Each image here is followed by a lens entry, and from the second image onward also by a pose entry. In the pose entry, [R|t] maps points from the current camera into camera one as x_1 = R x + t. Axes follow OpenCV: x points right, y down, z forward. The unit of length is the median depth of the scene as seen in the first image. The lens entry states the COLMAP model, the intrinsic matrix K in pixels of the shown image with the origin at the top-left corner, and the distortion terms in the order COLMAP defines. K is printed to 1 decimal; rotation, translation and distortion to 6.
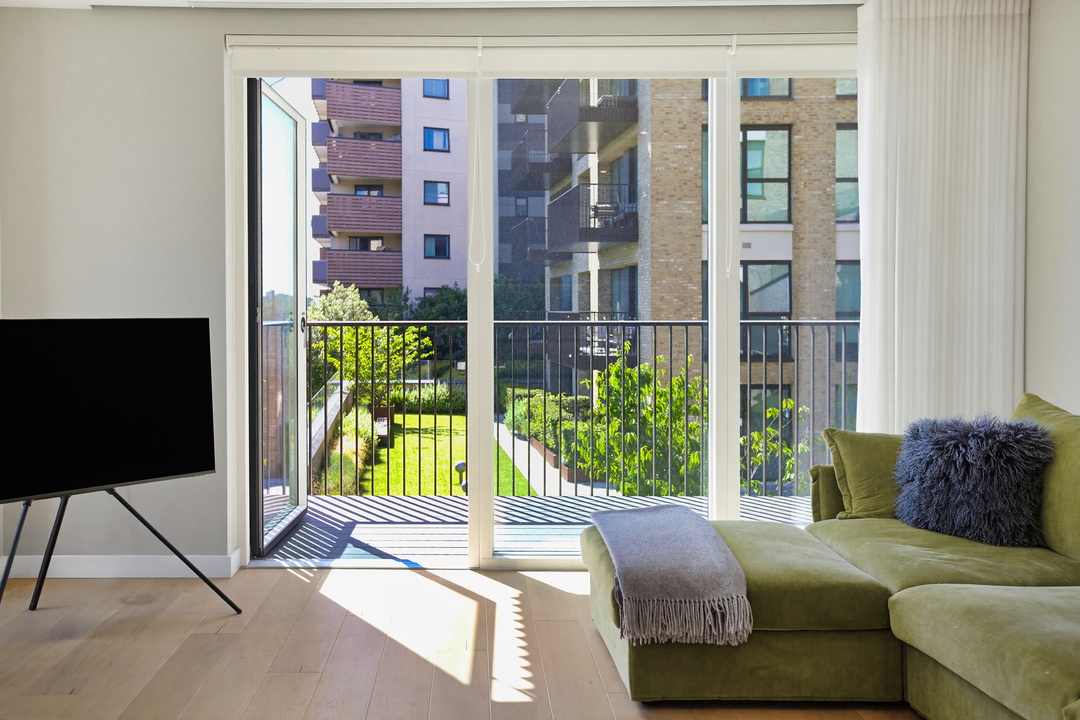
lens RADIAL K [[1047.0, 0, 445.0], [0, 1047.0, 313.8], [0, 0, 1]] dist [0.017389, 0.024335]
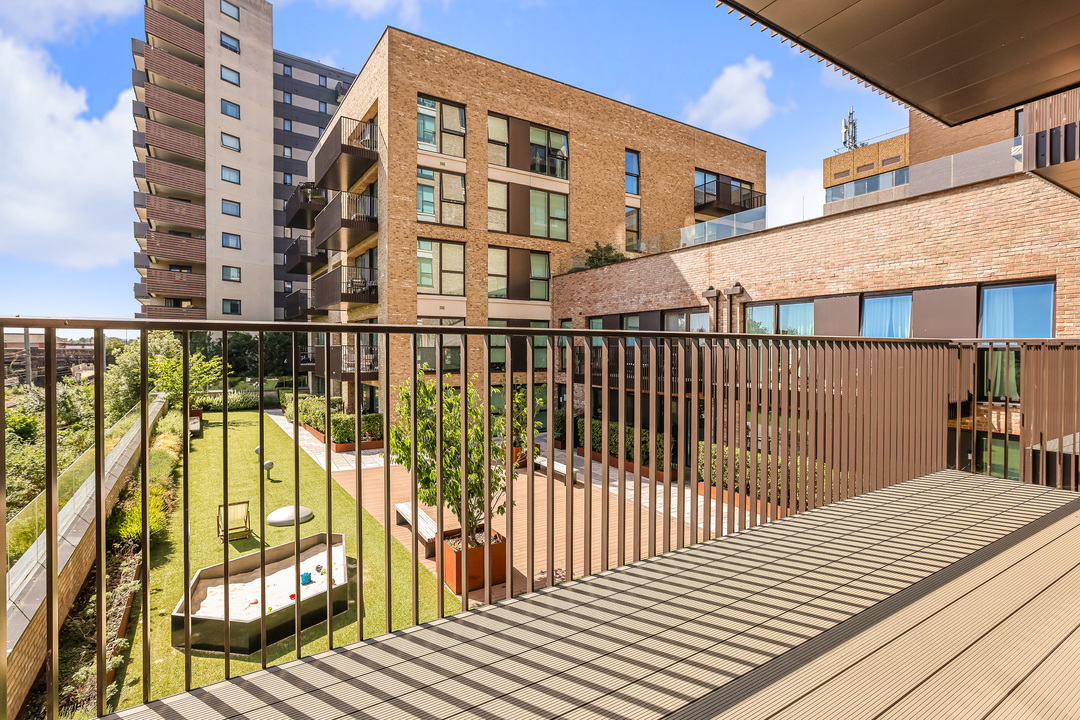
lens RADIAL K [[499.2, 0, 538.8], [0, 499.2, 352.3], [0, 0, 1]] dist [-0.041343, 0.028627]
pose [[0.848208, -0.002913, 0.529655, -0.014020], [0.000654, 0.999990, 0.004452, 0.004541], [-0.529663, -0.003429, 0.848201, 0.151611]]
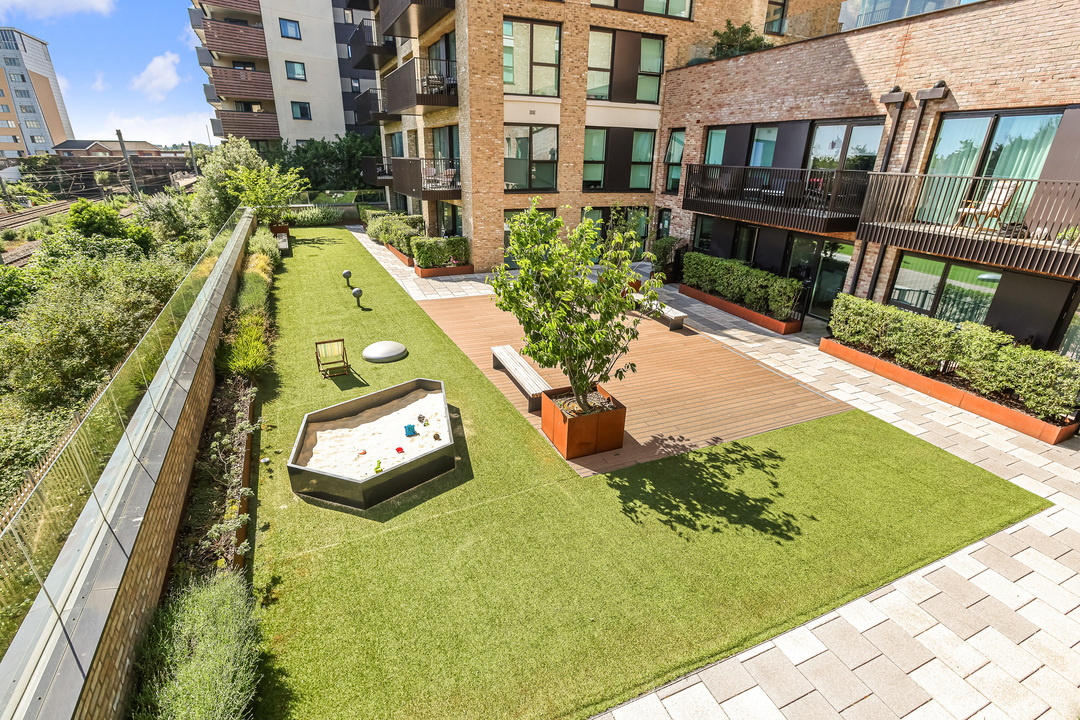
lens RADIAL K [[501.0, 0, 536.2], [0, 501.0, 360.1], [0, 0, 1]] dist [-0.047519, 0.017003]
pose [[0.919081, -0.135160, 0.370165, -0.010937], [-0.014830, 0.926813, 0.375231, -0.002630], [-0.393790, -0.350357, 0.849811, 0.208685]]
